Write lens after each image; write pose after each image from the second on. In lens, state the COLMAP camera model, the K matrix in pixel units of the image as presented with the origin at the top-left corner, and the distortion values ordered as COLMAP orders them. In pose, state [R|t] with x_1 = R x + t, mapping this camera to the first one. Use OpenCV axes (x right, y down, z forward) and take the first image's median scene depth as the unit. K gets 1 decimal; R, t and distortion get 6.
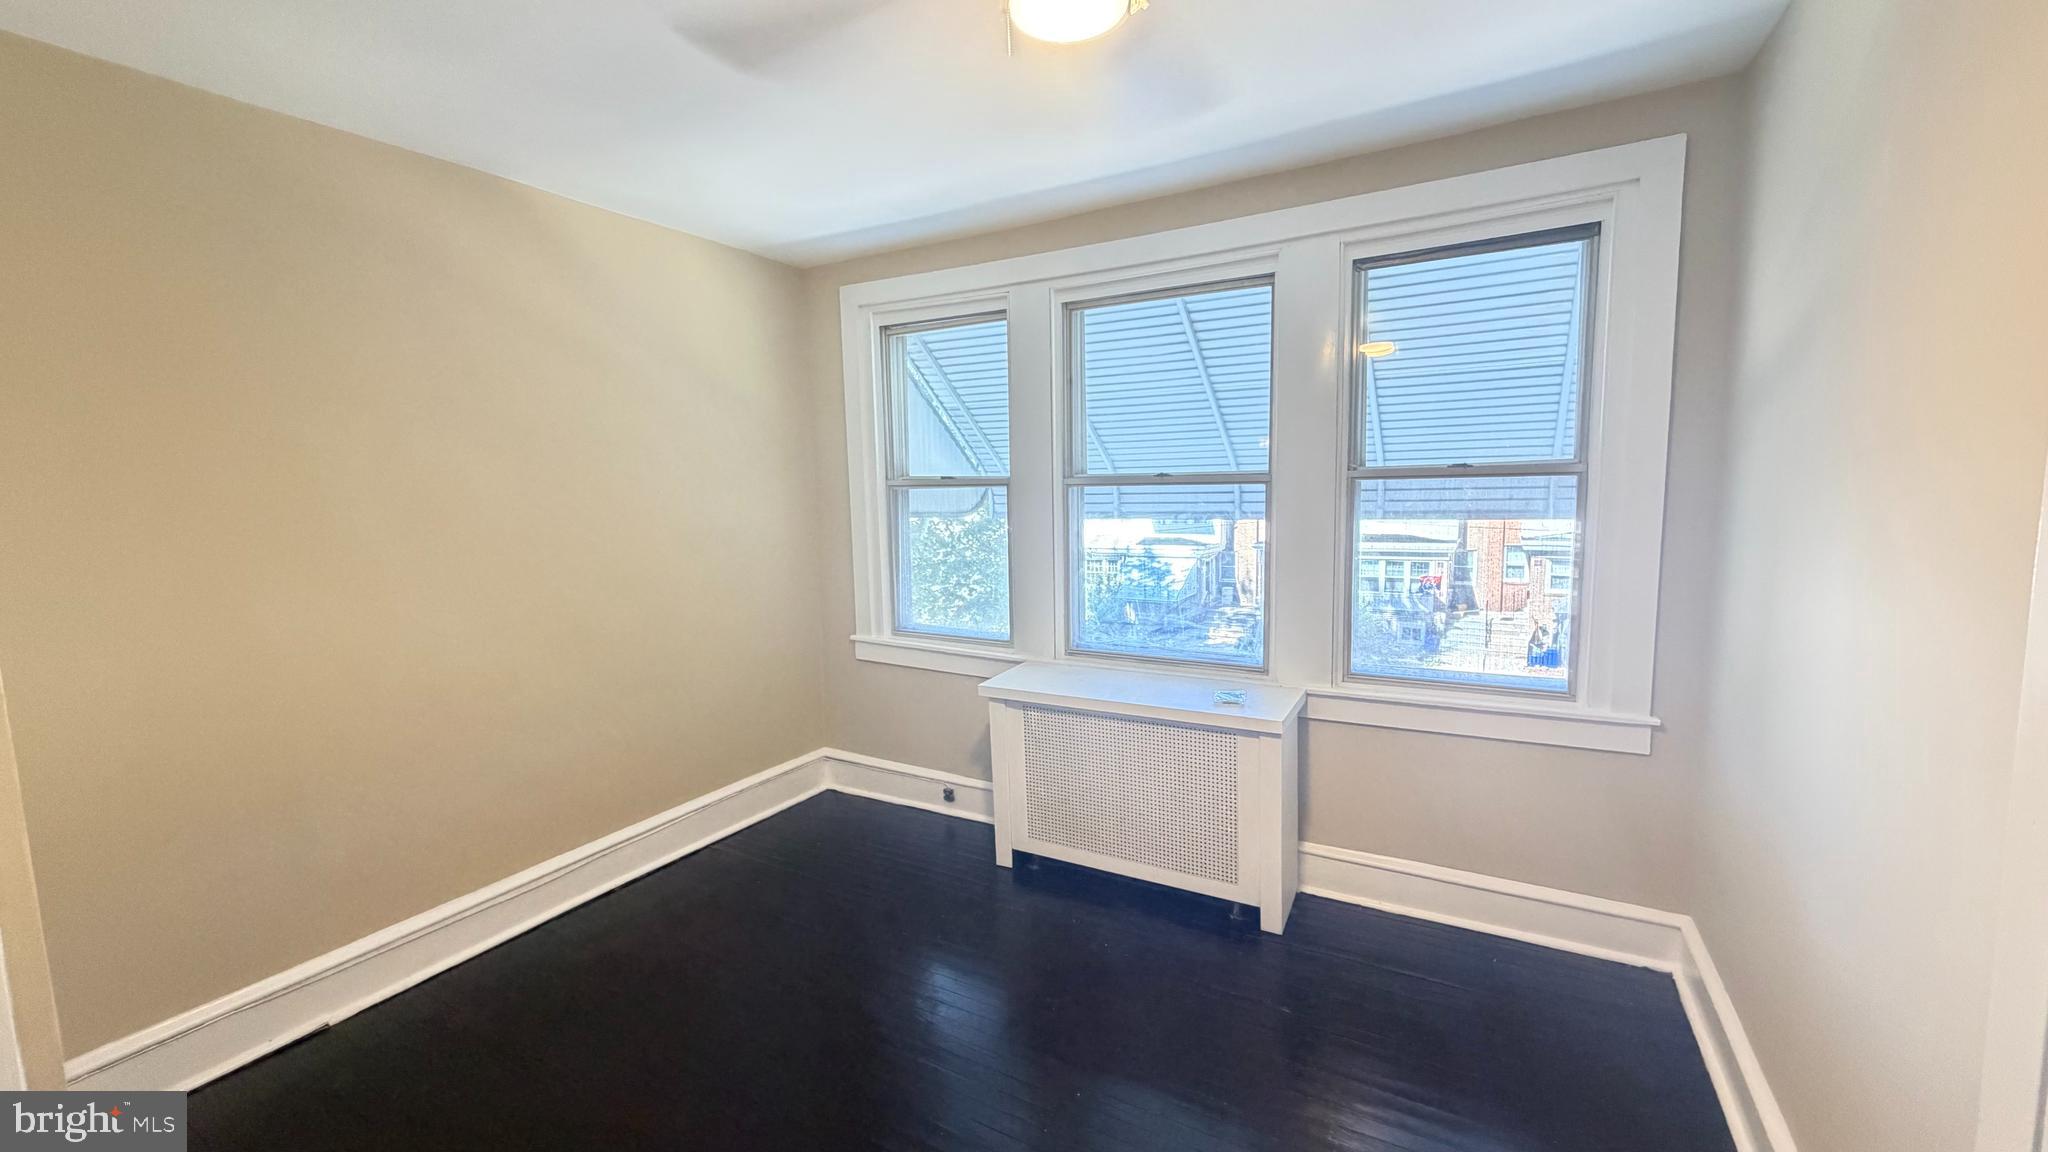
lens RADIAL K [[814.9, 0, 1016.6], [0, 814.9, 573.6], [0, 0, 1]] dist [0.000725, -0.000328]
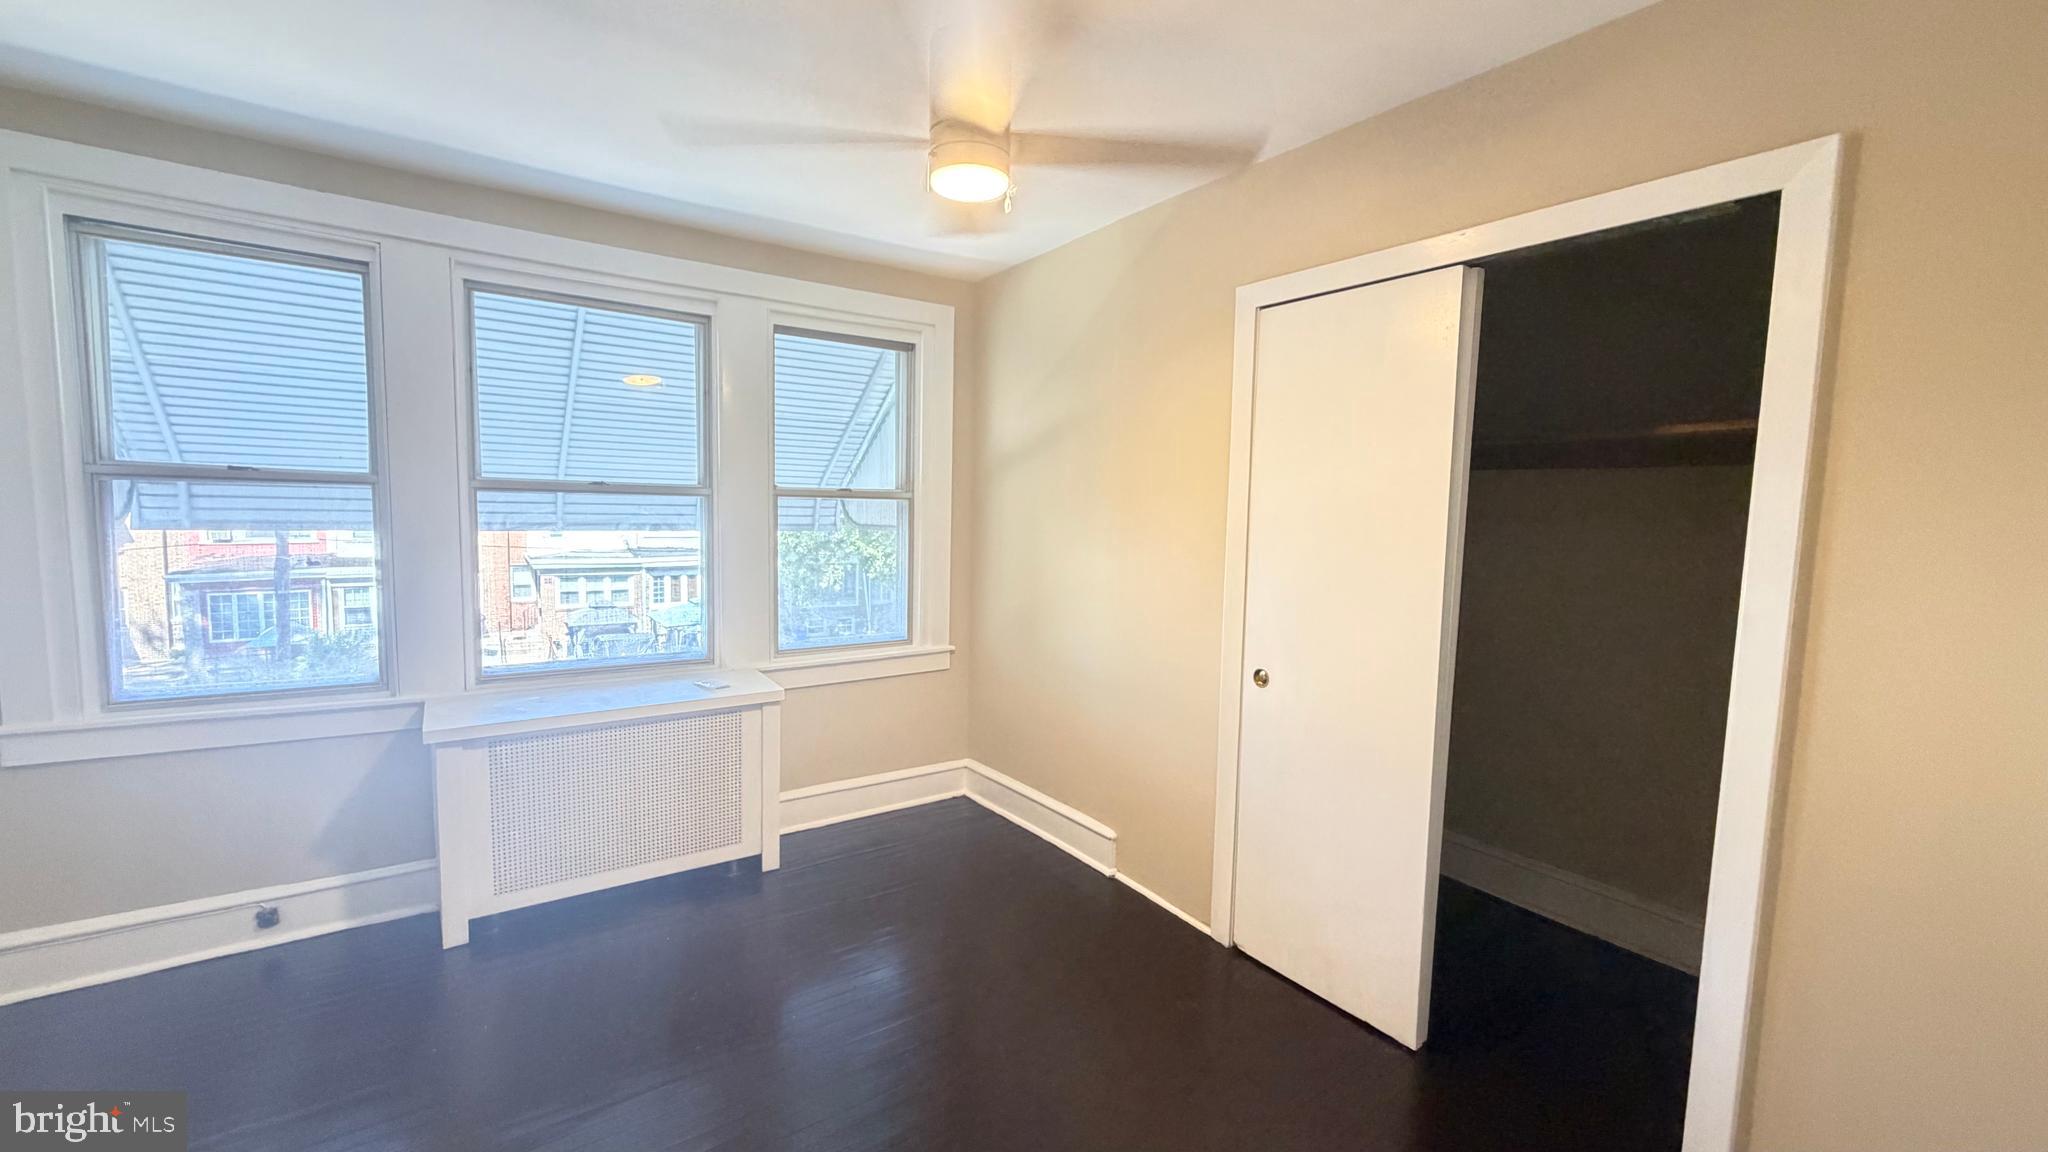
lens RADIAL K [[814.9, 0, 1016.6], [0, 814.9, 573.6], [0, 0, 1]] dist [0.000725, -0.000328]
pose [[0.423884, -0.043247, 0.904683, -0.420035], [0.066717, 0.997637, 0.016431, 0.005904], [-0.903256, 0.053394, 0.425767, 0.096103]]
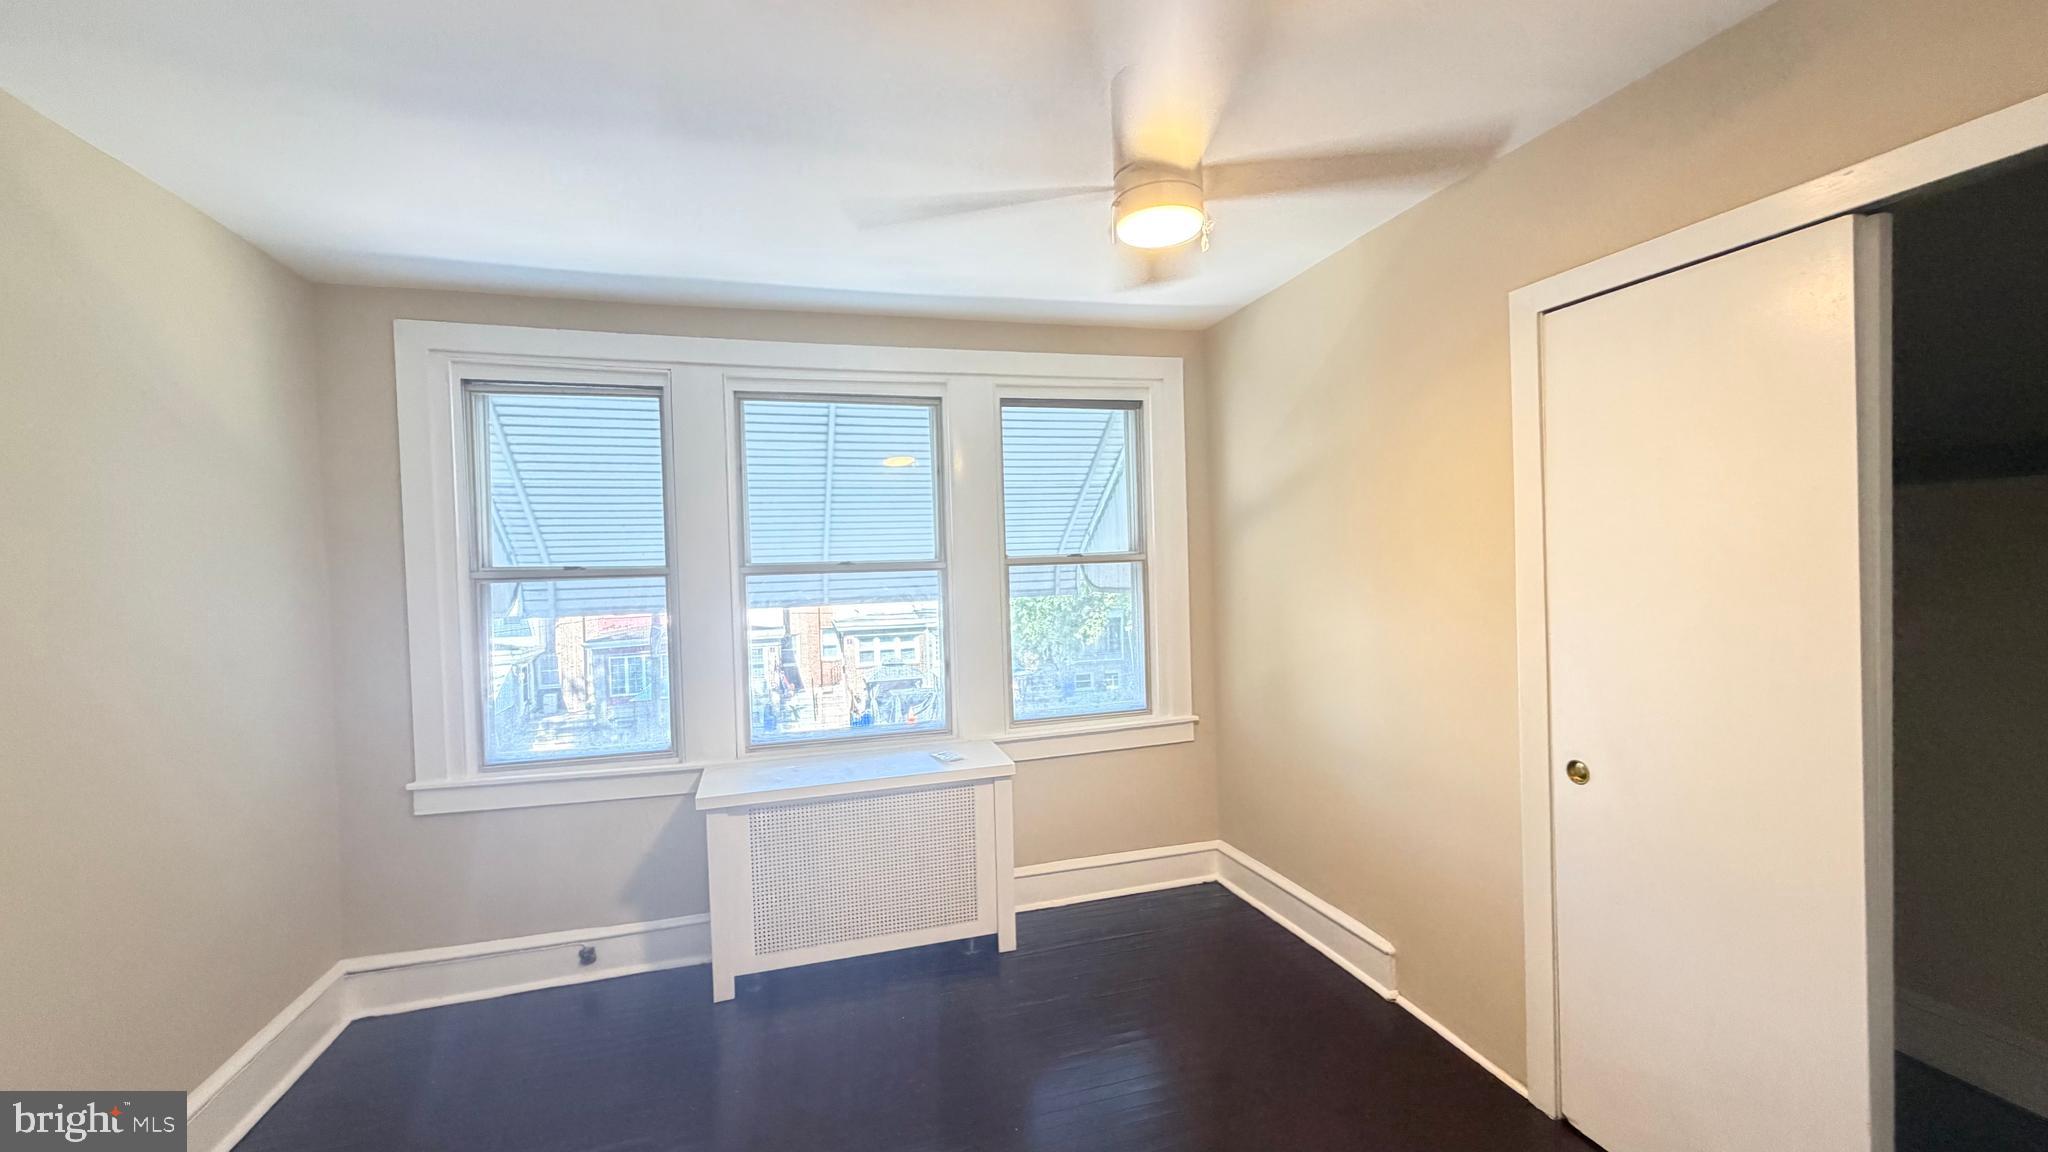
lens RADIAL K [[814.9, 0, 1016.6], [0, 814.9, 573.6], [0, 0, 1]] dist [0.000725, -0.000328]
pose [[0.689292, -0.011161, 0.724398, -0.360947], [0.093699, 0.992857, -0.073861, -0.006384], [-0.718399, 0.118787, 0.685414, 0.088625]]
